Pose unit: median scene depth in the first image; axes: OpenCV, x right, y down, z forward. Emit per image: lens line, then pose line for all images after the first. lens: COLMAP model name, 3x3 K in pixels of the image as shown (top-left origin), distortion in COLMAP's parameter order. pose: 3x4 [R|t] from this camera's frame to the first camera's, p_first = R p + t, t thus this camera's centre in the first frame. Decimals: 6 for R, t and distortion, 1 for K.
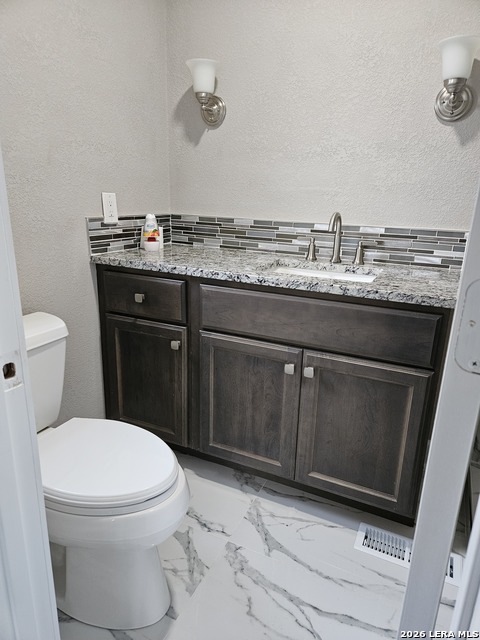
lens RADIAL K [[433.3, 0, 240.0], [0, 433.3, 320.0], [0, 0, 1]] dist [-0.000401, -0.000395]
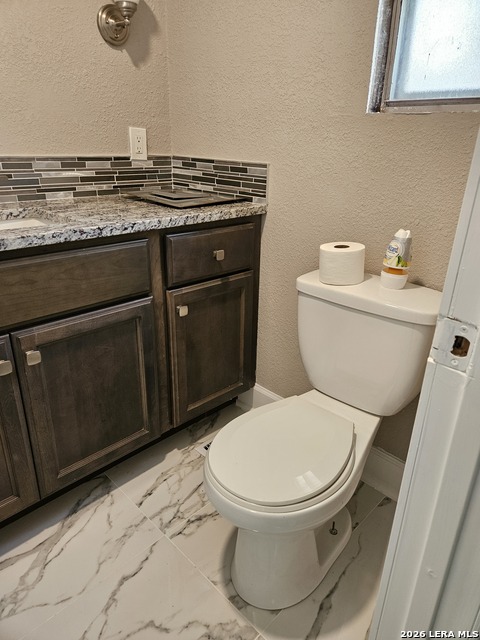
lens RADIAL K [[426.8, 0, 240.0], [0, 426.8, 320.0], [0, 0, 1]] dist [0.000660, 0.000616]
pose [[-0.306689, 0.336356, -0.890397, 0.690673], [-0.291865, 0.857177, 0.424337, -0.361928], [0.905956, 0.390015, -0.164716, 1.379032]]
